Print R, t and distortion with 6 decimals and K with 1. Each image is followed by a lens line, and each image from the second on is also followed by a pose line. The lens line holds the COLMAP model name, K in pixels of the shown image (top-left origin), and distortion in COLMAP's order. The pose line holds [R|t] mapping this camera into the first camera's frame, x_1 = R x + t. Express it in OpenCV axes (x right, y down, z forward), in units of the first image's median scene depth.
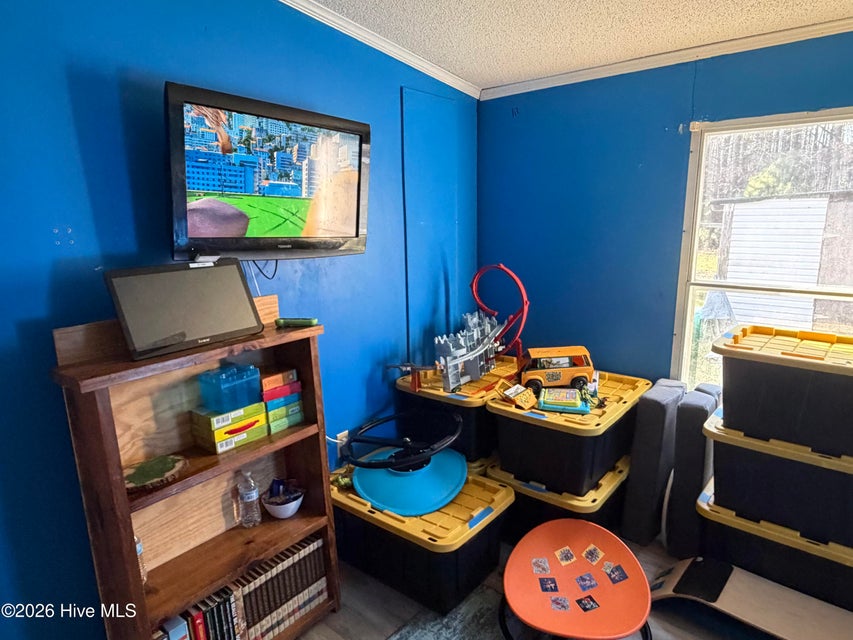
lens RADIAL K [[525.6, 0, 427.2], [0, 525.6, 322.5], [0, 0, 1]] dist [0.003519, -0.002749]
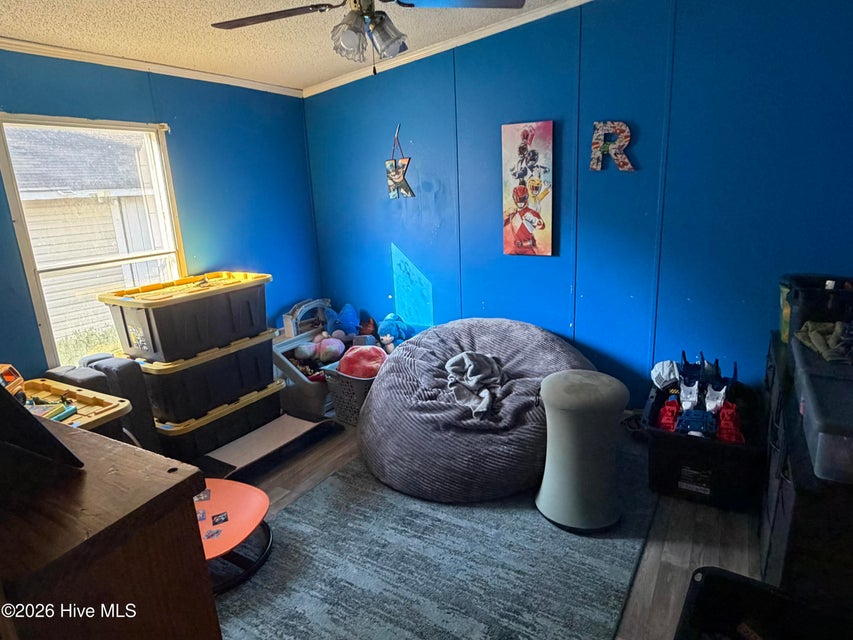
lens RADIAL K [[525.6, 0, 428.1], [0, 525.6, 319.9], [0, 0, 1]] dist [0.003519, -0.002749]
pose [[-0.160950, -0.228778, 0.960081, -0.745910], [0.255221, 0.930029, 0.264403, -0.076025], [-0.953392, 0.287589, -0.091299, 0.478158]]
